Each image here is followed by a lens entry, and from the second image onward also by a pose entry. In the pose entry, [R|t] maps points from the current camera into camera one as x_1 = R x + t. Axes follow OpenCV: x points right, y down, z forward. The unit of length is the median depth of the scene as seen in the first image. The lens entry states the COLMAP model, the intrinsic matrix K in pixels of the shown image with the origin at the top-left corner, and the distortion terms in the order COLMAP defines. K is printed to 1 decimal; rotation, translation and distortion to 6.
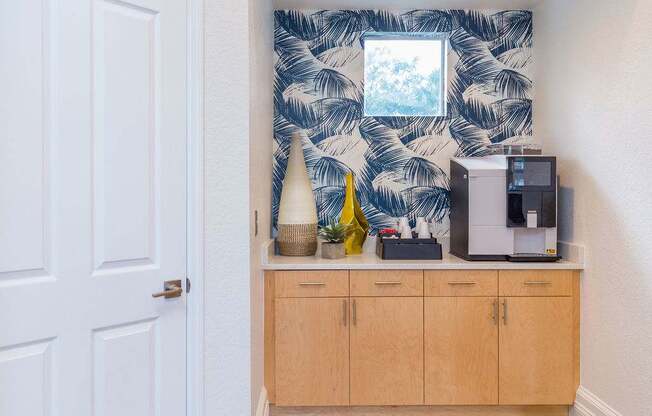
lens RADIAL K [[485.3, 0, 324.8], [0, 485.3, 197.9], [0, 0, 1]] dist [0.002144, -0.001576]
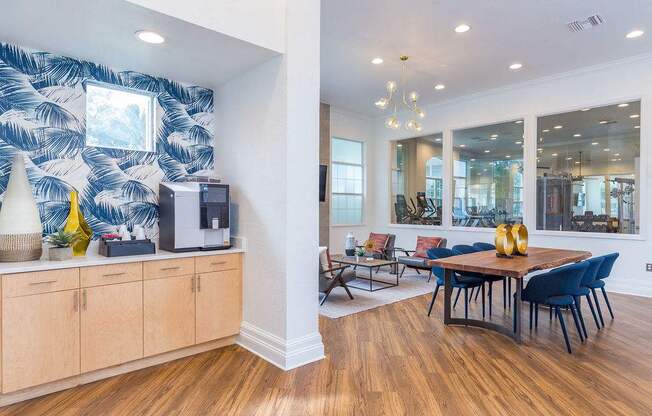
lens RADIAL K [[376.0, 0, 326.0], [0, 376.0, 208.0], [0, 0, 1]] dist [0.000266, 0.000072]
pose [[0.751343, -0.000381, 0.659912, -0.097456], [0.004746, 0.999977, -0.004825, 0.000662], [-0.659895, 0.006757, 0.751328, -0.143027]]
